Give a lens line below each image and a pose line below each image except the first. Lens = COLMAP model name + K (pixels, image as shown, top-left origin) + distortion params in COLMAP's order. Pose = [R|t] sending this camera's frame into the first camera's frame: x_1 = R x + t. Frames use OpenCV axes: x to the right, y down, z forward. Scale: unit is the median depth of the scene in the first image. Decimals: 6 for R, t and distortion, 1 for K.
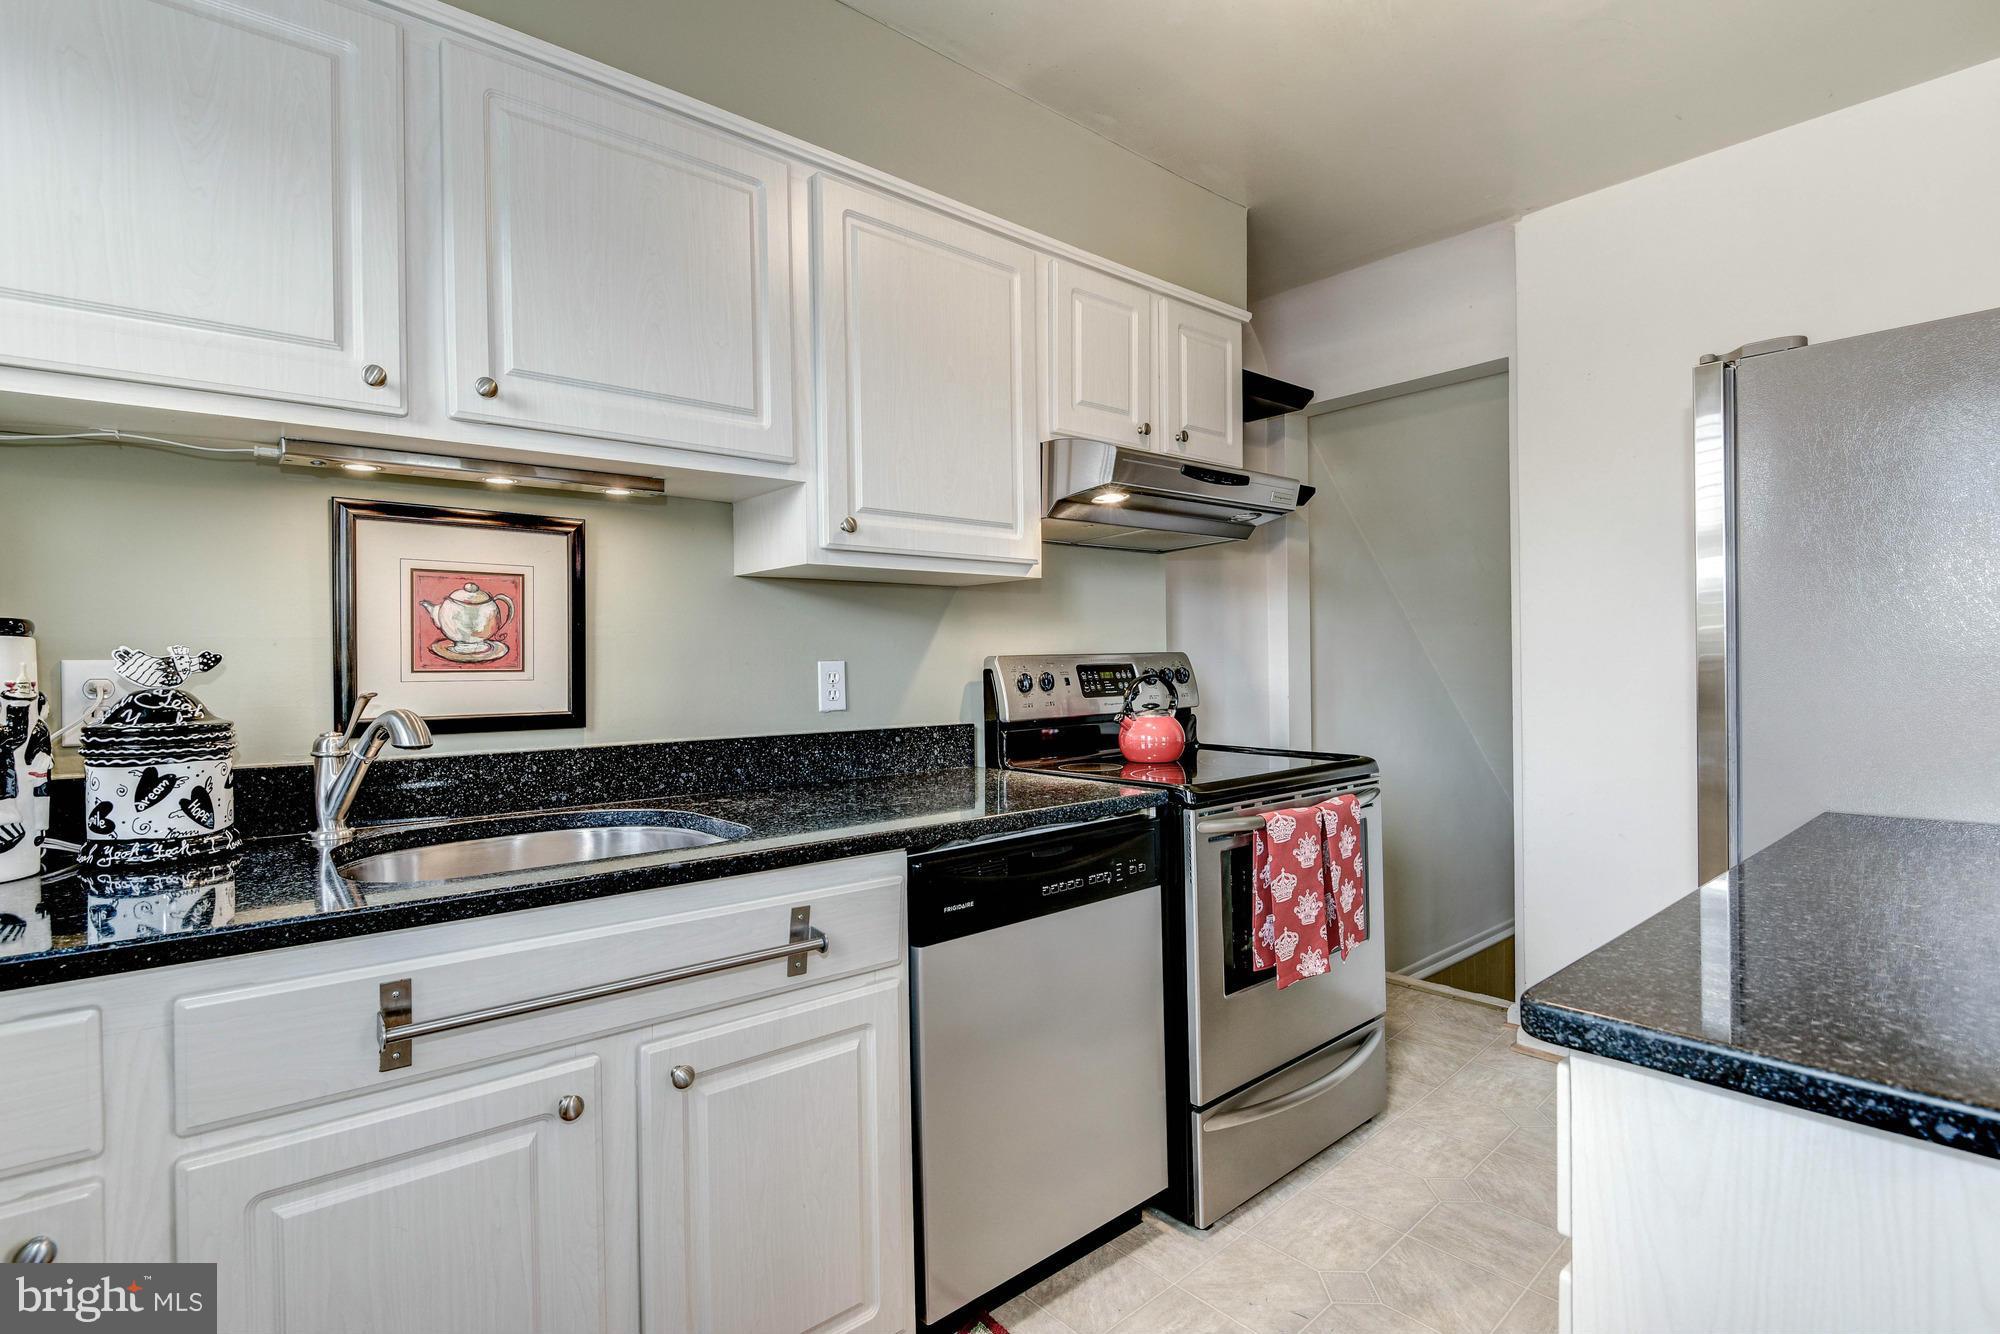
lens RADIAL K [[947.5, 0, 1010.9], [0, 947.5, 667.9], [0, 0, 1]] dist [-0.000237, -0.000743]
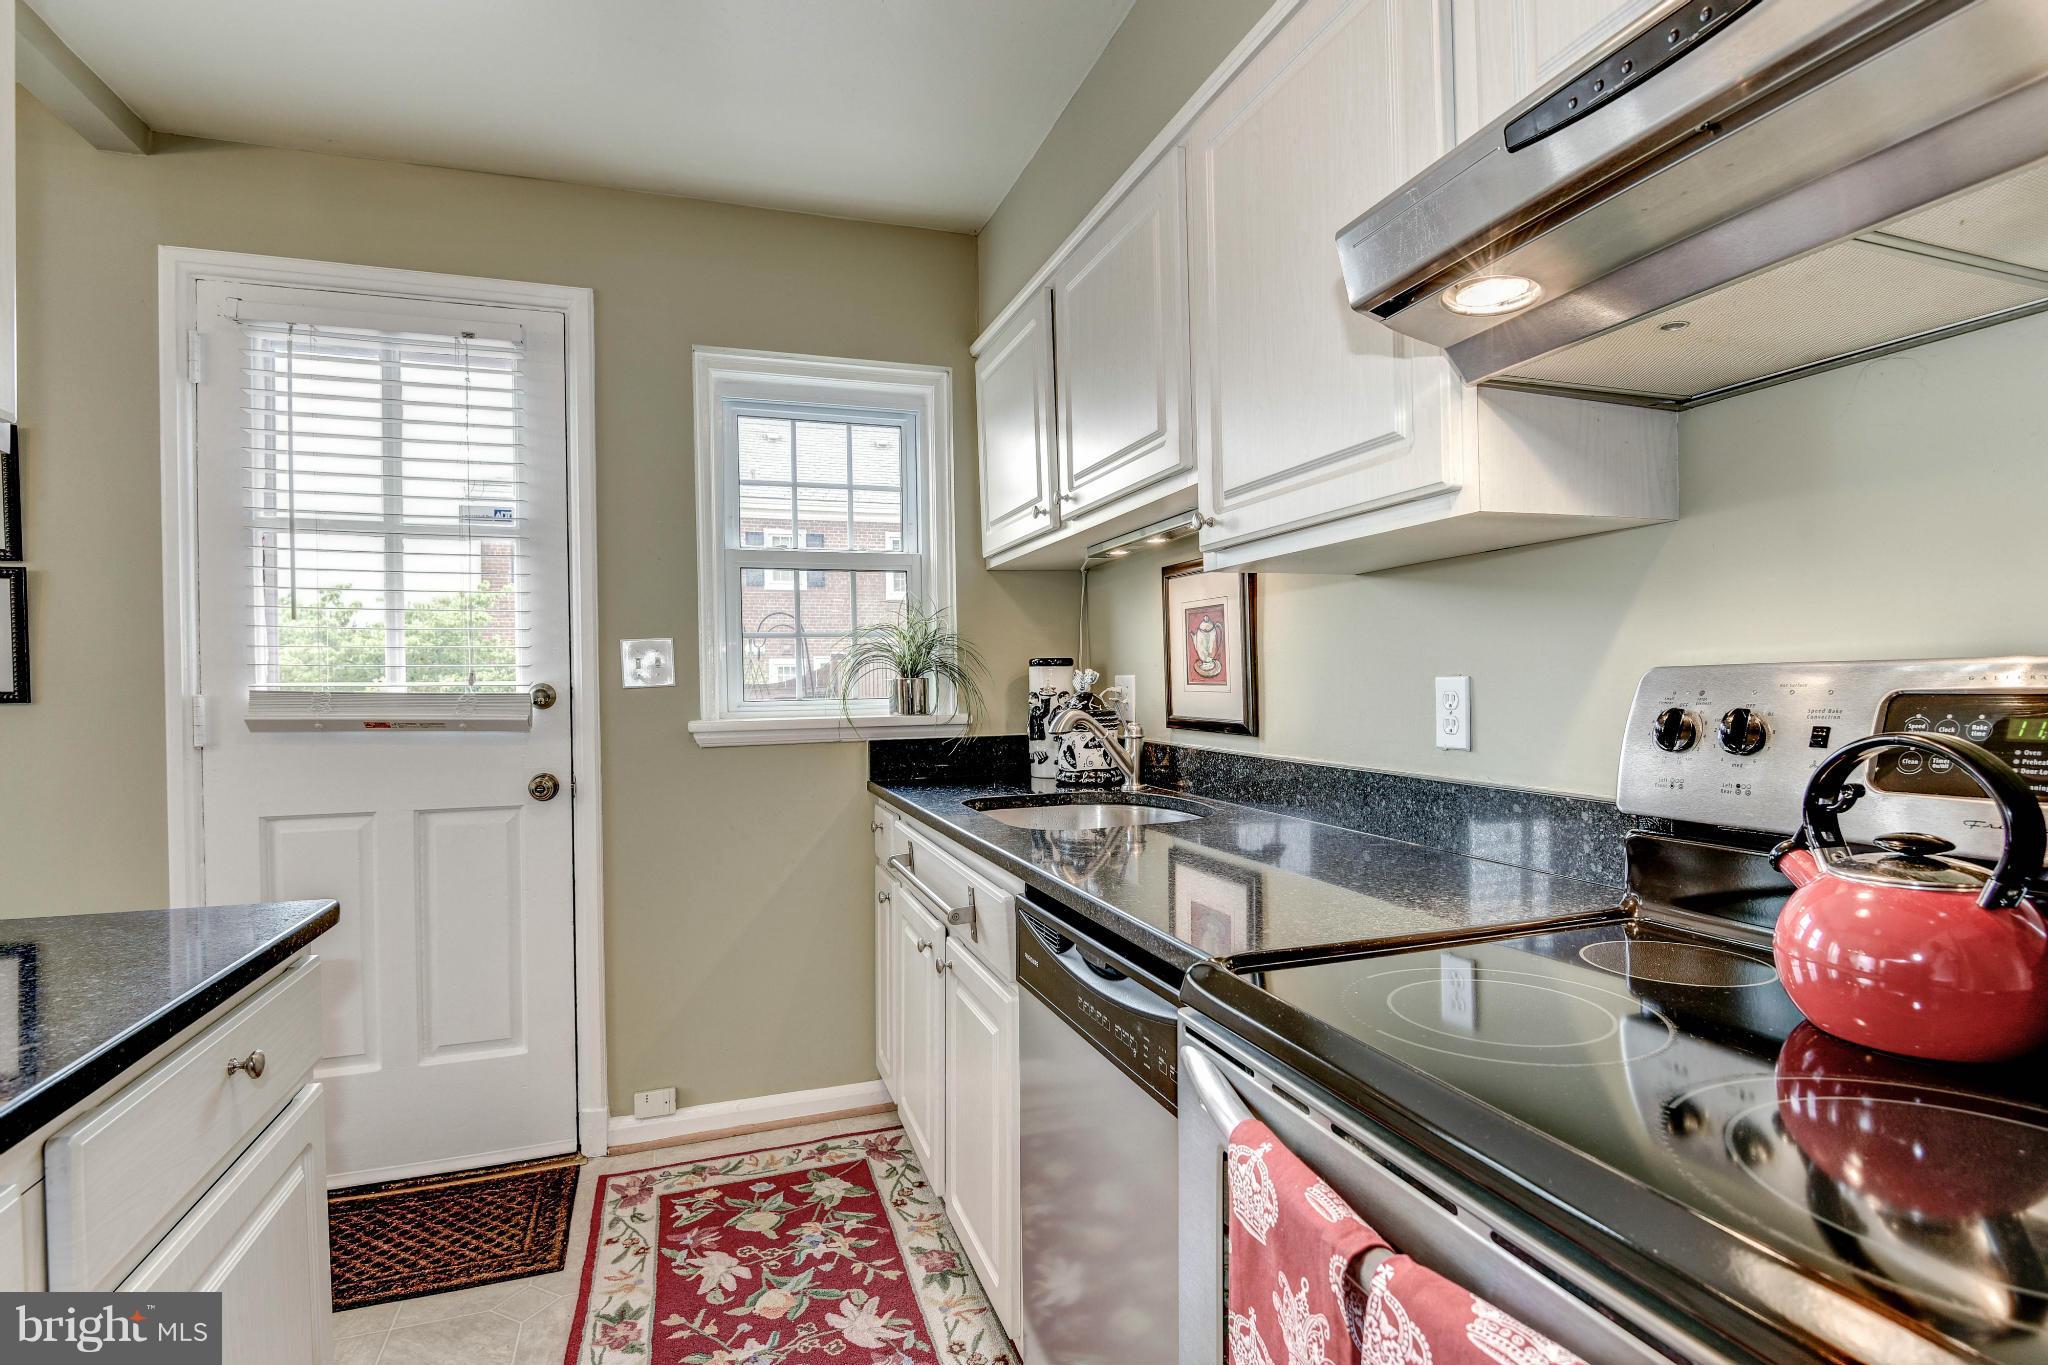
lens RADIAL K [[996.4, 0, 1024.0], [0, 996.4, 682.5], [0, 0, 1]] dist [-0.002127, -0.006211]
pose [[-0.369009, 0.020808, -0.929193, 0.767616], [0.016561, 0.999738, 0.015811, -0.024195], [0.929278, -0.009554, -0.369257, 1.257055]]
